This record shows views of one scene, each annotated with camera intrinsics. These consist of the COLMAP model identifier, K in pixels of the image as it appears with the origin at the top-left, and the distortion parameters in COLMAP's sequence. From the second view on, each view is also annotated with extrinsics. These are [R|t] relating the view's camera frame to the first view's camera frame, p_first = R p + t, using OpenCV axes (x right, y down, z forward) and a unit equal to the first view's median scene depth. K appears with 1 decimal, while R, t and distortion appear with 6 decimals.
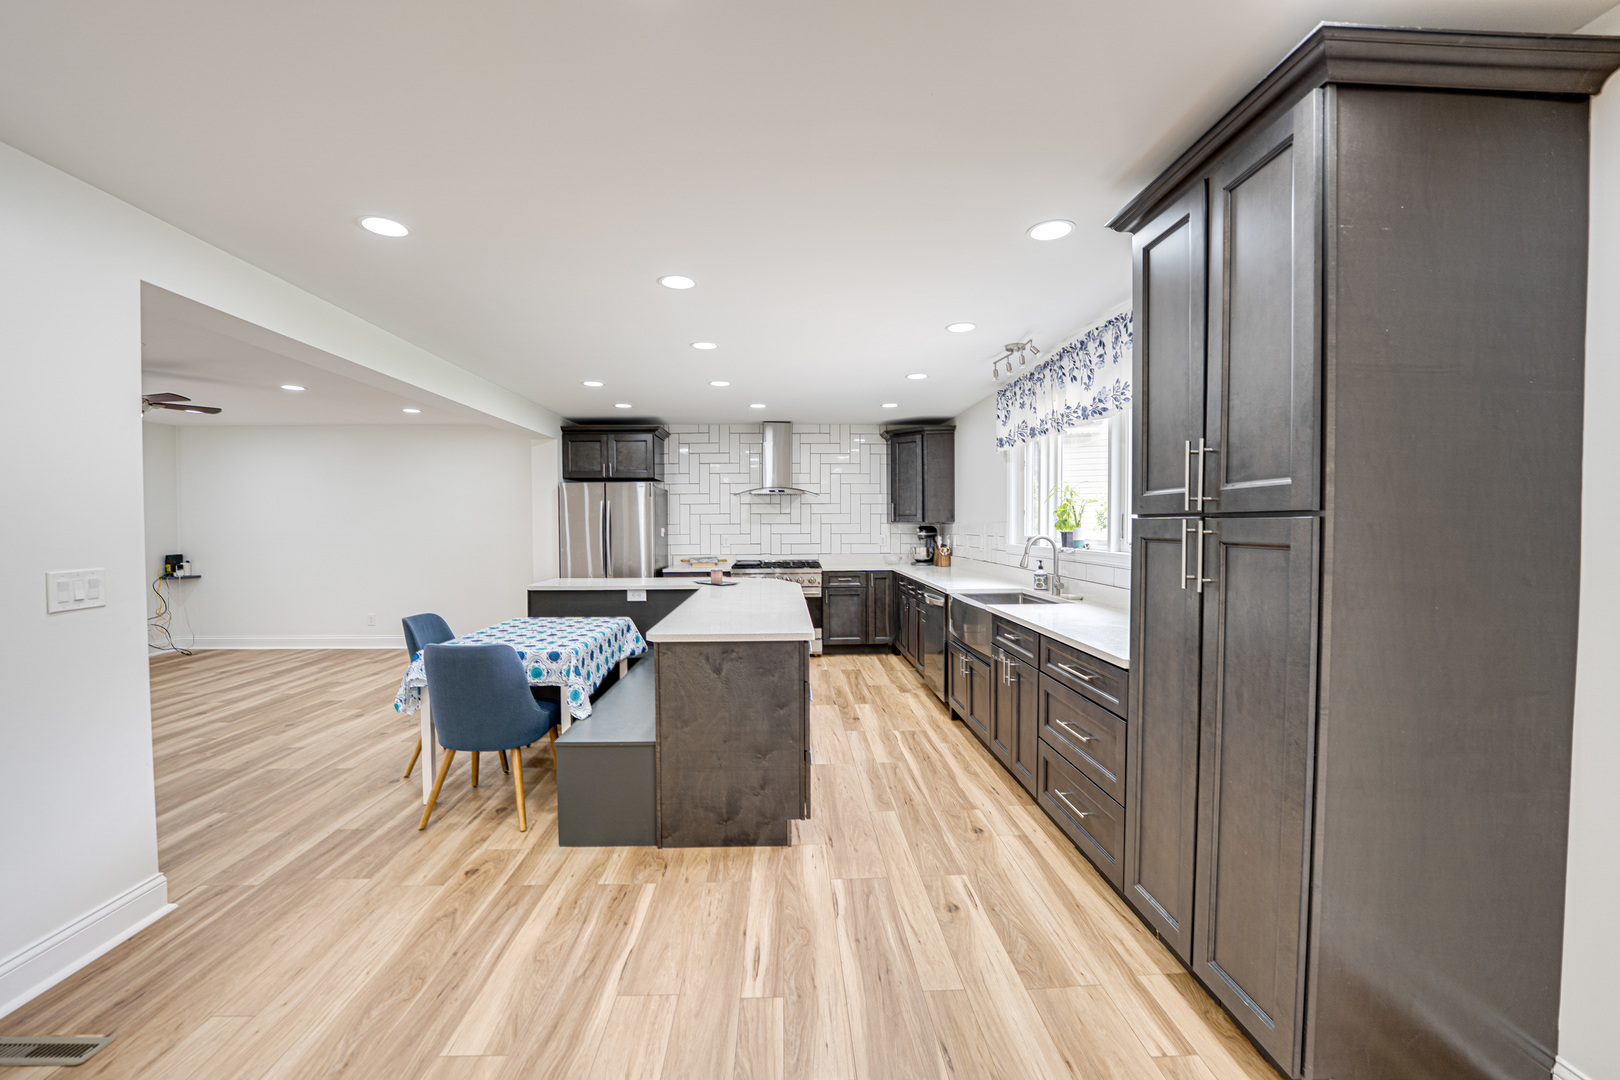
lens RADIAL K [[663.8, 0, 806.8], [0, 663.8, 541.1], [0, 0, 1]] dist [-0.021467, 0.000177]
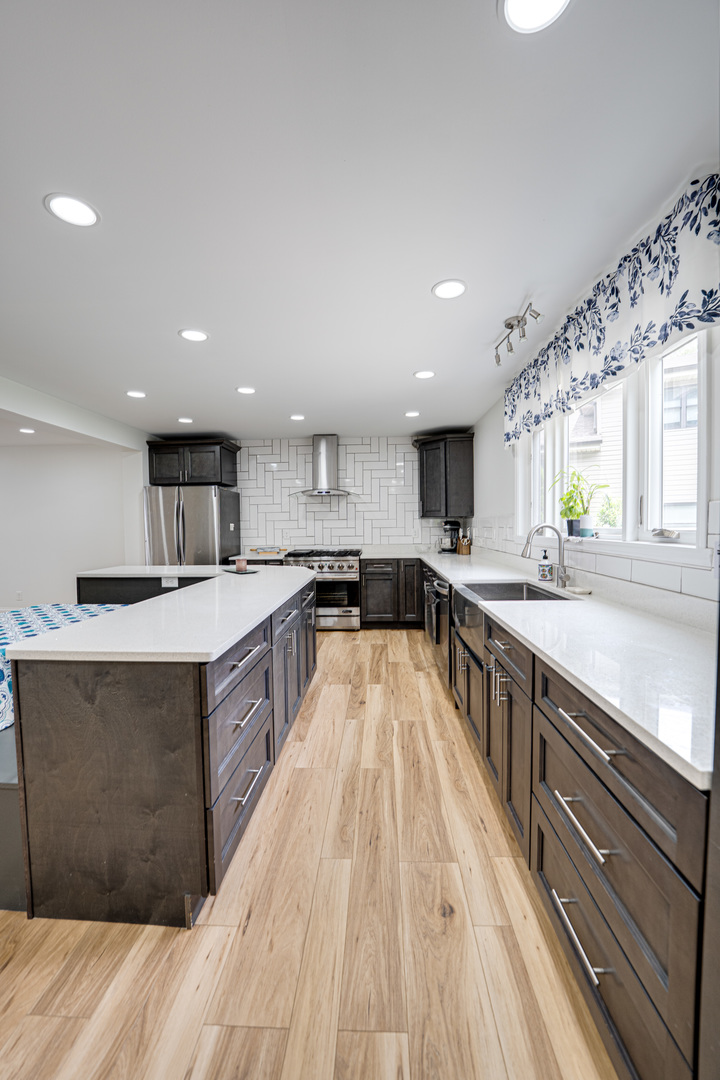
lens RADIAL K [[438.2, 0, 358.2], [0, 438.2, 540.6], [0, 0, 1]] dist [-0.028422, 0.000363]
pose [[0.996353, -0.003821, -0.085243, 0.131280], [0.004659, 0.999943, 0.009634, 0.007652], [0.085202, -0.009996, 0.996314, 0.332496]]
